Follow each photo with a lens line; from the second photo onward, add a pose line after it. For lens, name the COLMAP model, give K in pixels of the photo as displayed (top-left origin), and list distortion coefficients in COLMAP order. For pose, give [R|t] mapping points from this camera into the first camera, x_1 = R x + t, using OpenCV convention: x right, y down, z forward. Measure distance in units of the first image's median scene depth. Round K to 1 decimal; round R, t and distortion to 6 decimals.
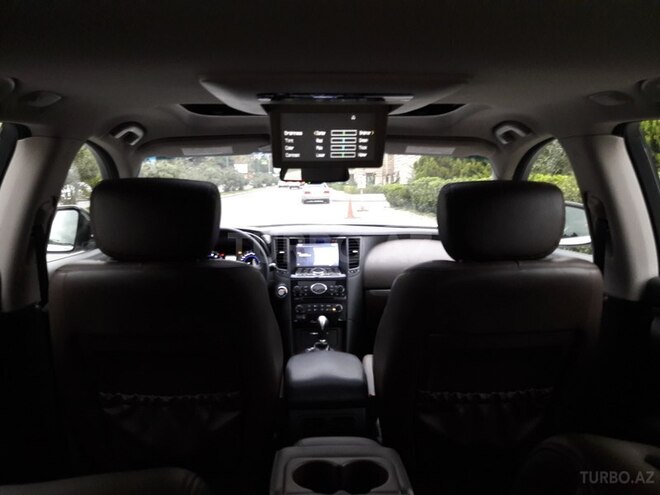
lens RADIAL K [[542.5, 0, 330.0], [0, 542.5, 247.5], [0, 0, 1]] dist [0.042956, -0.102763]
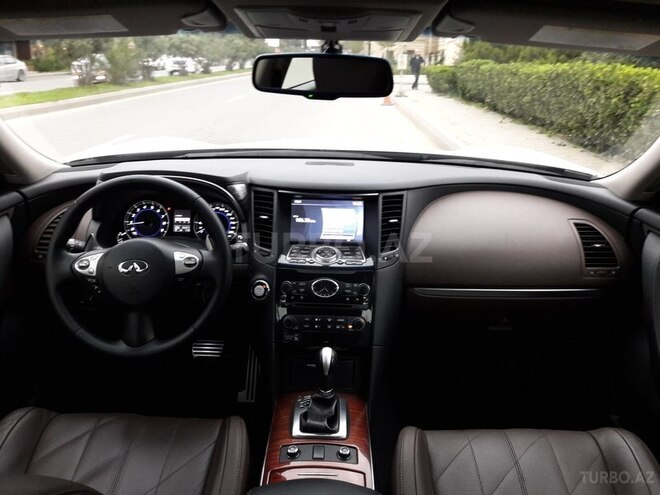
lens RADIAL K [[542.5, 0, 330.0], [0, 542.5, 247.5], [0, 0, 1]] dist [0.042956, -0.102763]
pose [[0.997307, 0.051002, -0.052703, 0.011513], [-0.038632, 0.976156, 0.213607, -0.081882], [0.062341, -0.210996, 0.975497, 0.432508]]
